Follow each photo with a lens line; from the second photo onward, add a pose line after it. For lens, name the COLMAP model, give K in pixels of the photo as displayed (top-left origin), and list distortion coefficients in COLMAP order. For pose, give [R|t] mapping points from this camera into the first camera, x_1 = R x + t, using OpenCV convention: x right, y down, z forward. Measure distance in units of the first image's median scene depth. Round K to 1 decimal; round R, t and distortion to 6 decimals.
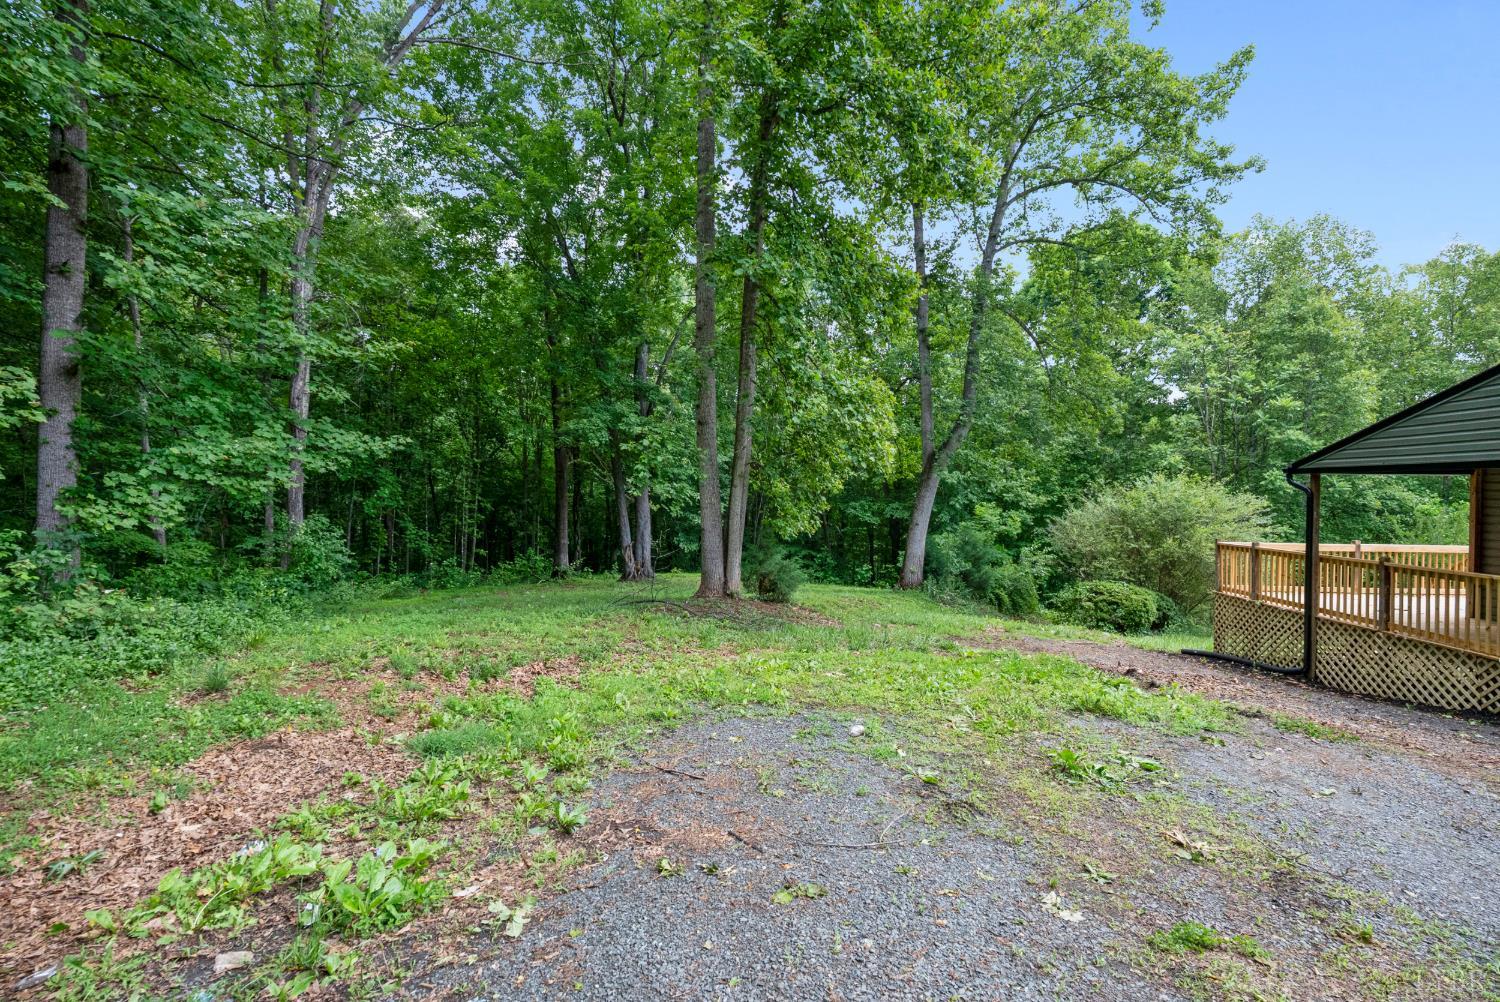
lens RADIAL K [[669.7, 0, 750.0], [0, 669.7, 501.0], [0, 0, 1]] dist [0.000821, -0.000010]
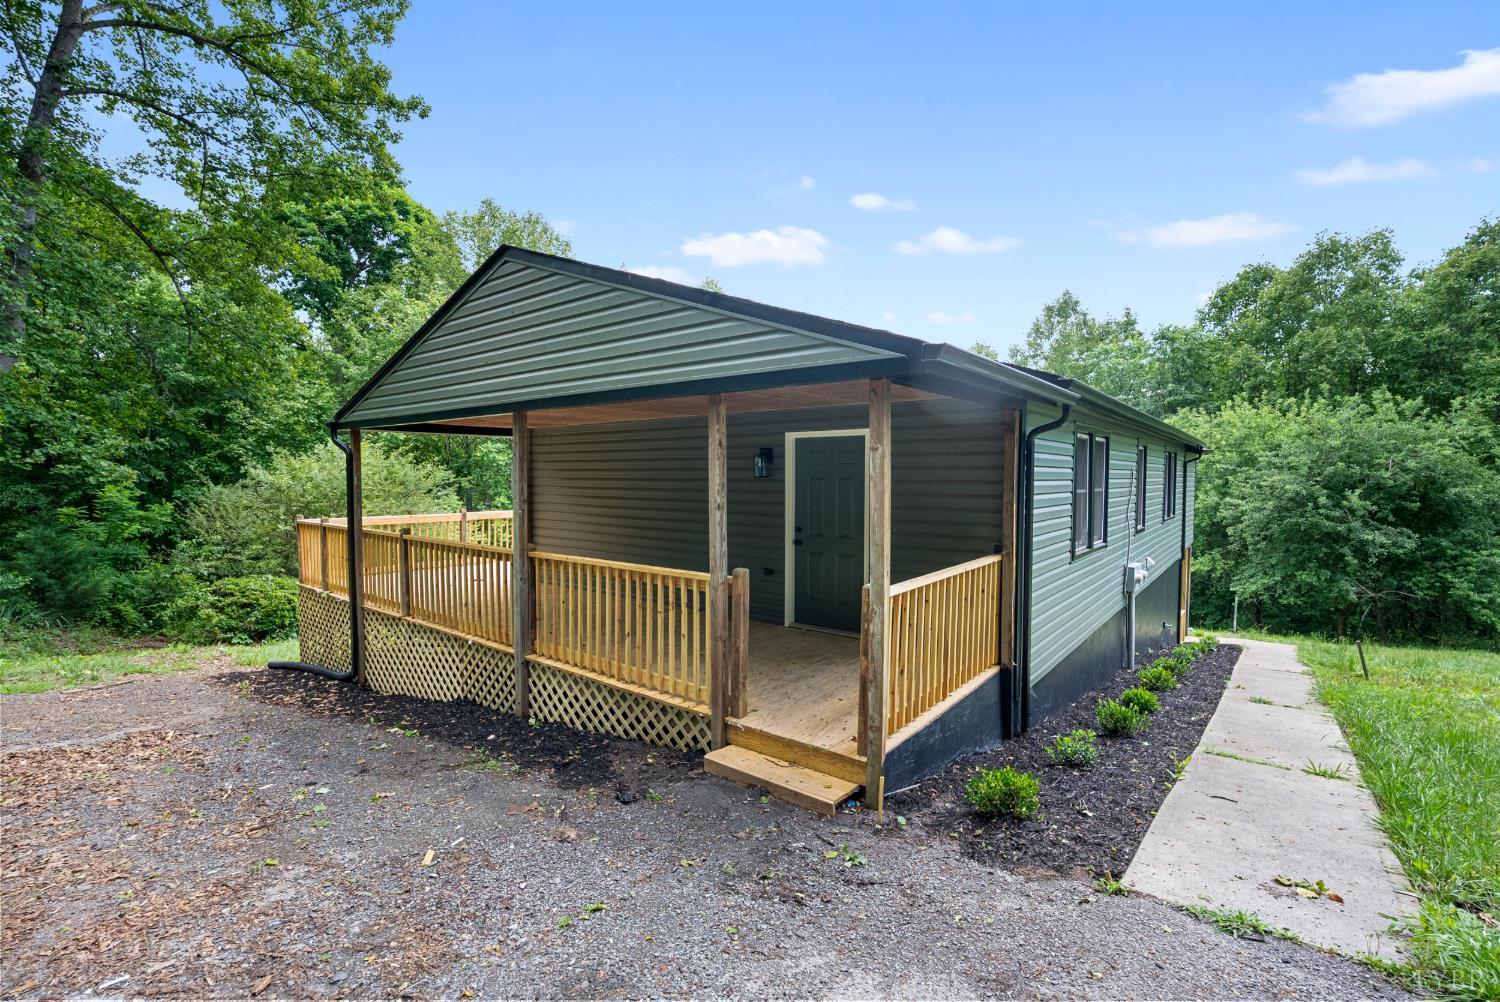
lens RADIAL K [[662.9, 0, 750.0], [0, 662.9, 501.0], [0, 0, 1]] dist [-0.001021, 0.000375]
pose [[0.599113, -0.039118, 0.799708, 0.282419], [0.014319, 0.999170, 0.038148, 0.012246], [-0.800536, -0.011404, 0.599176, 0.082796]]
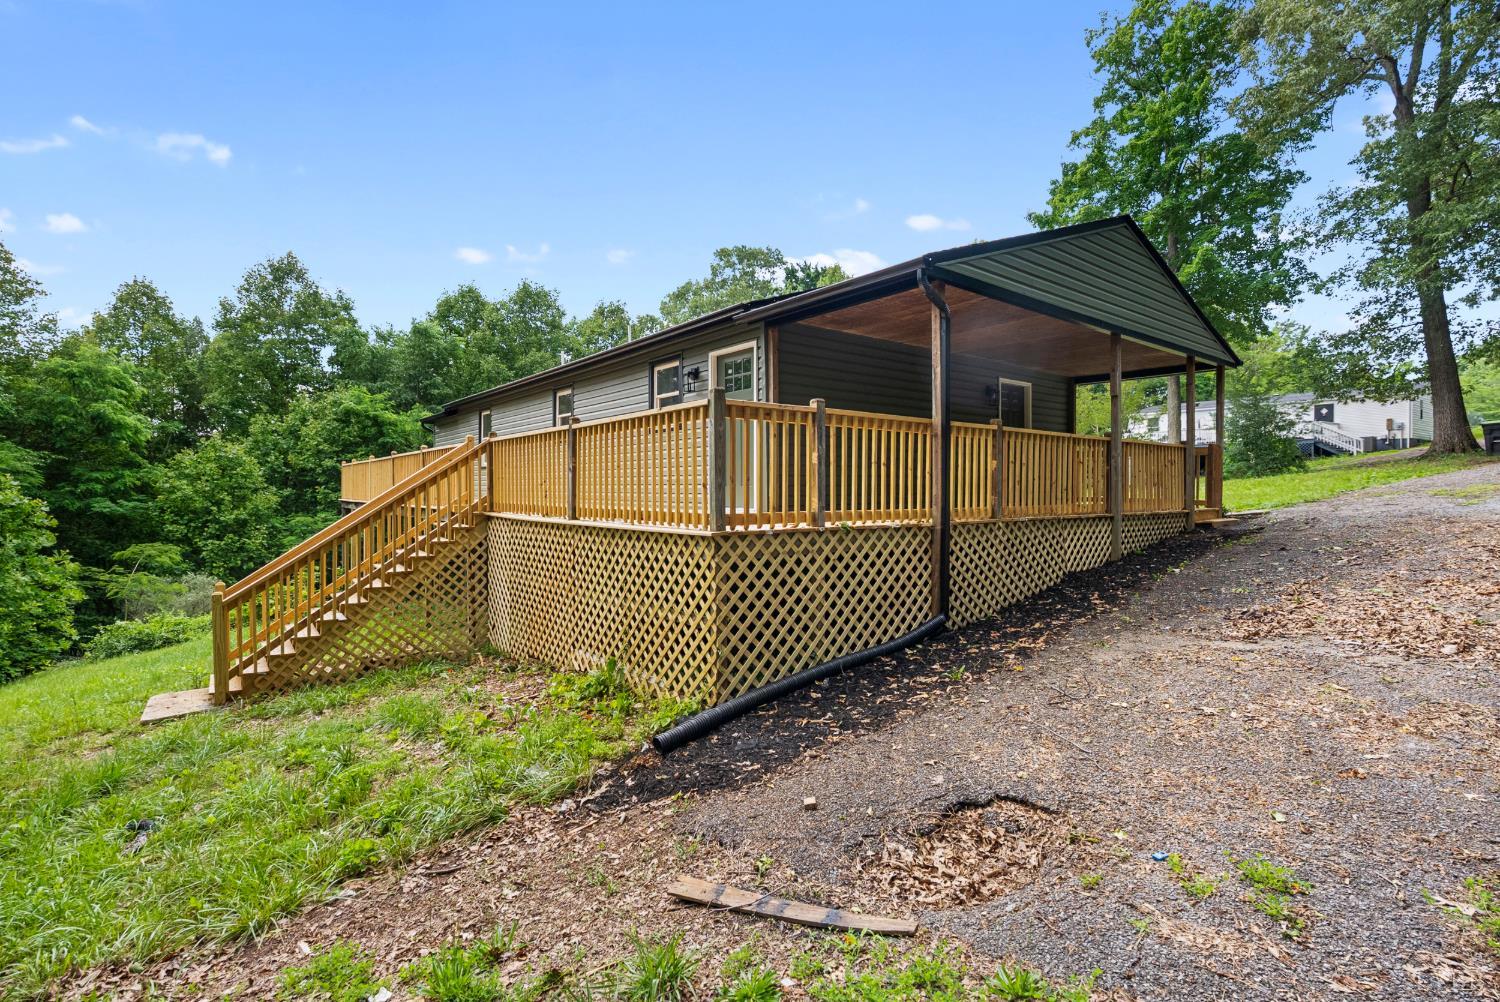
lens RADIAL K [[703.0, 0, 750.0], [0, 703.0, 501.0], [0, 0, 1]] dist [-0.003114, -0.000528]
pose [[-0.647111, -0.023407, 0.762036, 0.262283], [0.008180, 0.999258, 0.037640, 0.073135], [-0.762352, 0.030591, -0.646440, 0.942014]]
